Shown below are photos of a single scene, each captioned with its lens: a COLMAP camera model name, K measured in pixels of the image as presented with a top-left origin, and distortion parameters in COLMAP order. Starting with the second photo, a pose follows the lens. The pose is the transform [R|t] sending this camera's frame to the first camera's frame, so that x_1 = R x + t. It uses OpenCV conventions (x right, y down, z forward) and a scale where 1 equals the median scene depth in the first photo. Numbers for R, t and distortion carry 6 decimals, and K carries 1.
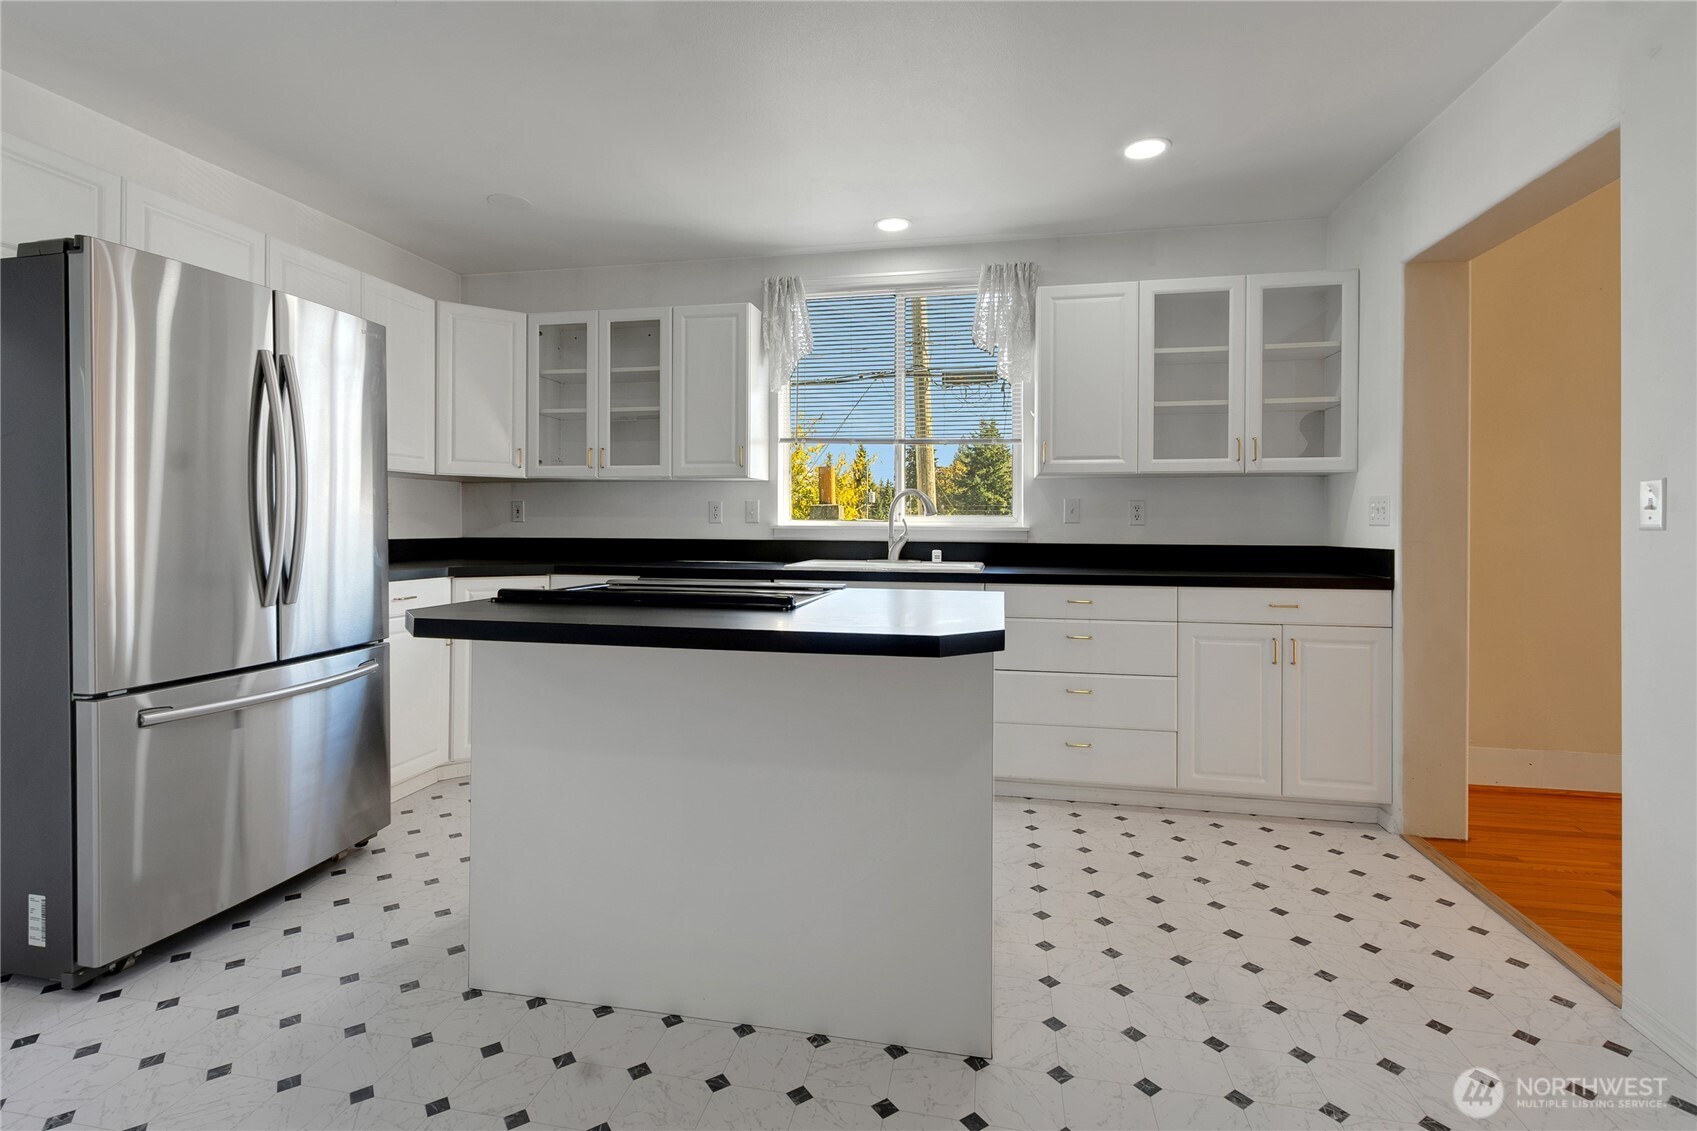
lens RADIAL K [[786.4, 0, 845.5], [0, 786.4, 533.9], [0, 0, 1]] dist [0.001877, 0.000239]
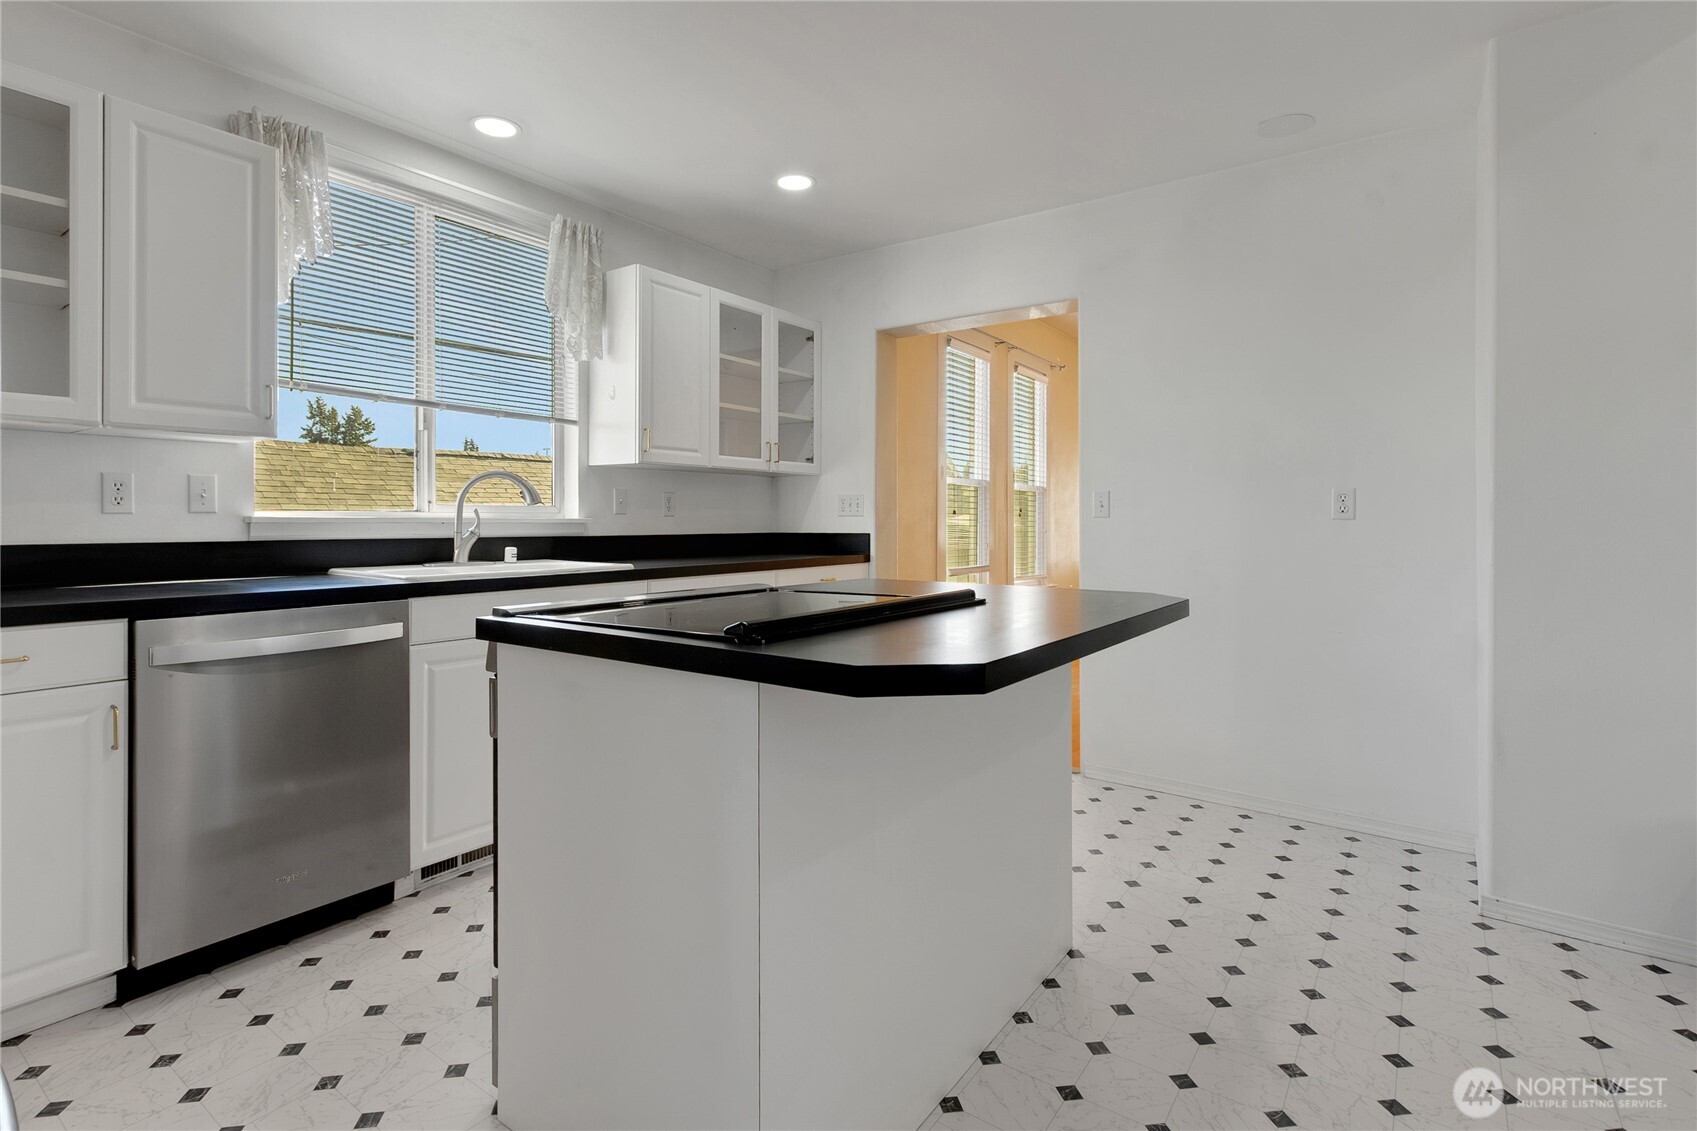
lens RADIAL K [[786.4, 0, 845.5], [0, 786.4, 533.9], [0, 0, 1]] dist [0.001877, 0.000239]
pose [[0.448276, -0.020685, 0.893656, -0.462193], [0.012110, 0.999781, 0.017067, -0.002700], [-0.893813, 0.003172, 0.448428, 0.330007]]
